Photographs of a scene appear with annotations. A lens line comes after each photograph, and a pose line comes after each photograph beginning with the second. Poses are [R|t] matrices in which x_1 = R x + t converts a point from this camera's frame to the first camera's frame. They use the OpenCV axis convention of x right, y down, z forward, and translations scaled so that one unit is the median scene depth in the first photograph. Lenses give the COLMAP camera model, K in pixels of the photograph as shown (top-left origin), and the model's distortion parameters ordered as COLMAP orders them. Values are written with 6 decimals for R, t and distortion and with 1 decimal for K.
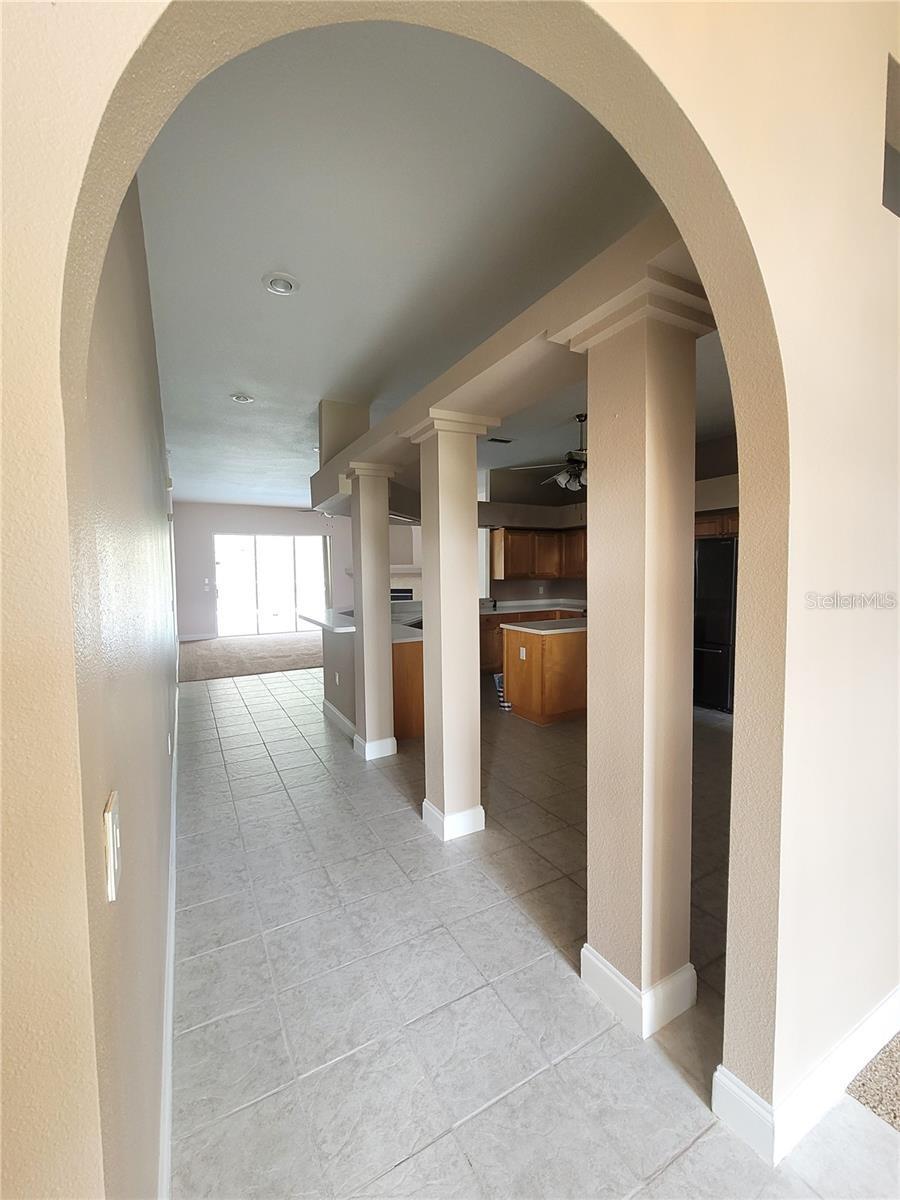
lens RADIAL K [[487.6, 0, 443.9], [0, 487.6, 596.7], [0, 0, 1]] dist [0.001977, -0.000266]
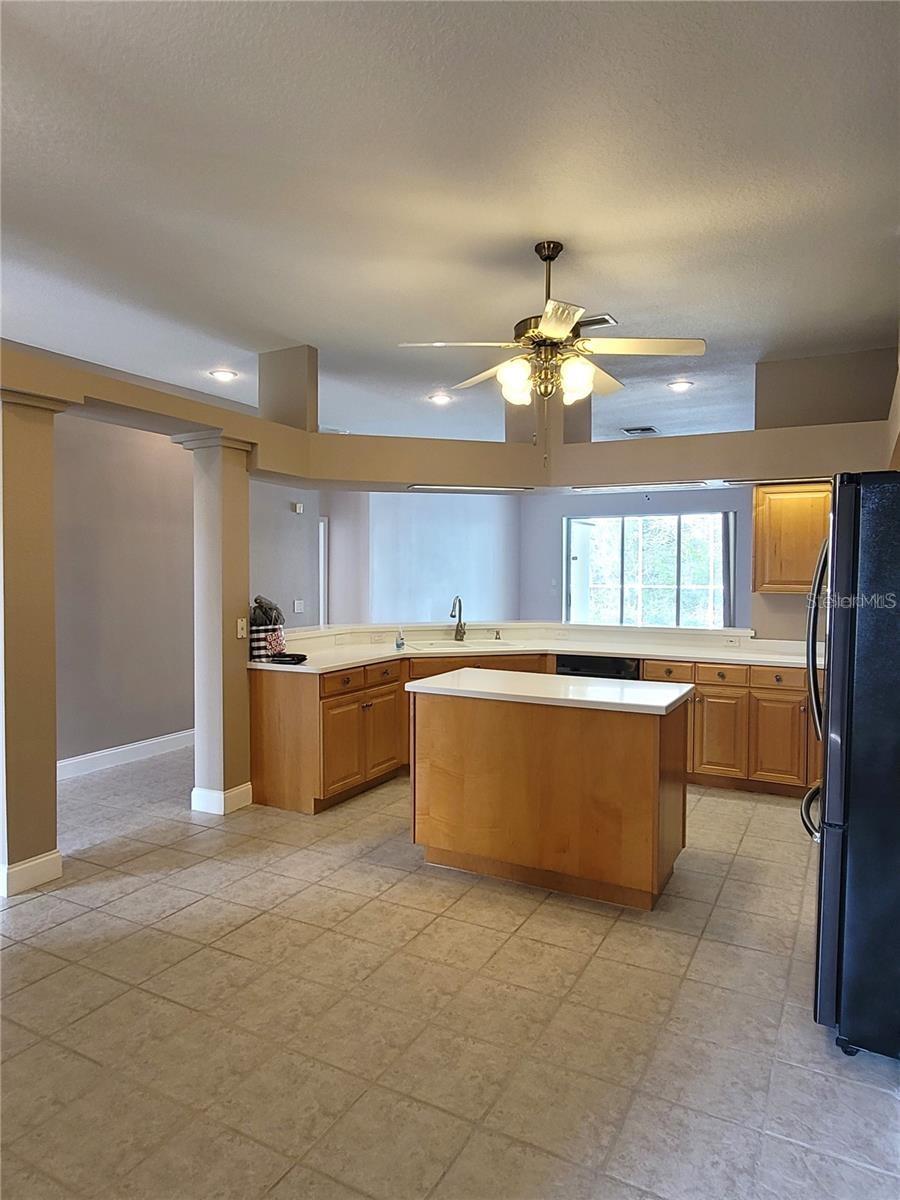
lens RADIAL K [[754.3, 0, 428.7], [0, 754.3, 576.7], [0, 0, 1]] dist [-0.002134, 0.001931]
pose [[0.540346, 0.019166, -0.841225, 1.031177], [-0.056765, 0.998293, -0.013718, -0.041078], [0.839526, 0.055165, 0.540511, 0.636545]]
